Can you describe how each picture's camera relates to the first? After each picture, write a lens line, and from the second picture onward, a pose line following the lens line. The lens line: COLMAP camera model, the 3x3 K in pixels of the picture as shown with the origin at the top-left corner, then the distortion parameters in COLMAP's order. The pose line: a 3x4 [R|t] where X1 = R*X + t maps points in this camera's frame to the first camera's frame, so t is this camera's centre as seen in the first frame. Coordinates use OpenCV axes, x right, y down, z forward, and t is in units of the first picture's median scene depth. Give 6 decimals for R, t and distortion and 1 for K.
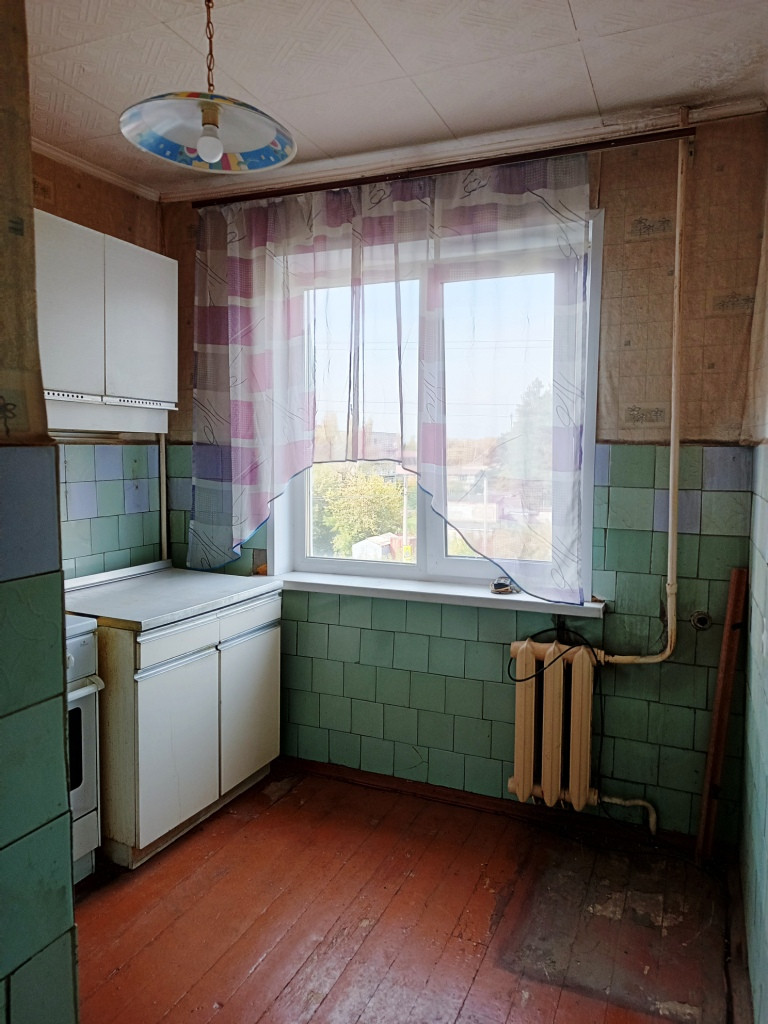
lens RADIAL K [[737.6, 0, 378.3], [0, 737.6, 513.9], [0, 0, 1]] dist [0.021783, -0.016156]
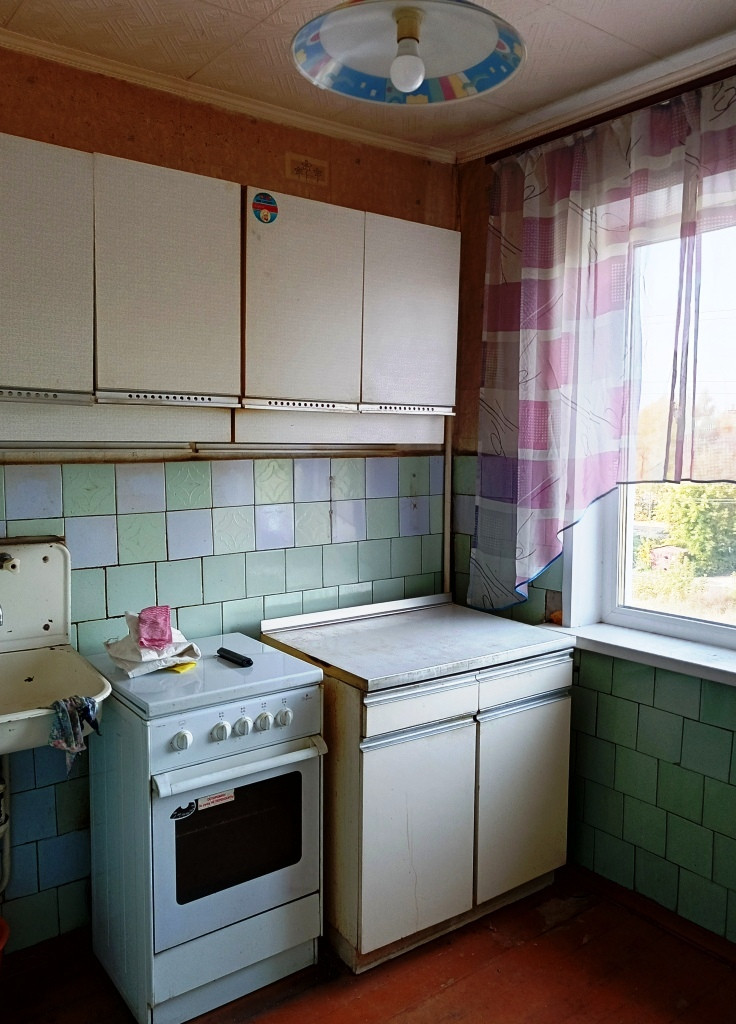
lens RADIAL K [[815.1, 0, 368.7], [0, 815.1, 513.4], [0, 0, 1]] dist [0.033528, -0.028439]
pose [[0.873790, 0.038056, -0.484812, 0.091062], [-0.036743, 0.999250, 0.012216, -0.040870], [0.484913, 0.007139, 0.874533, 0.169017]]
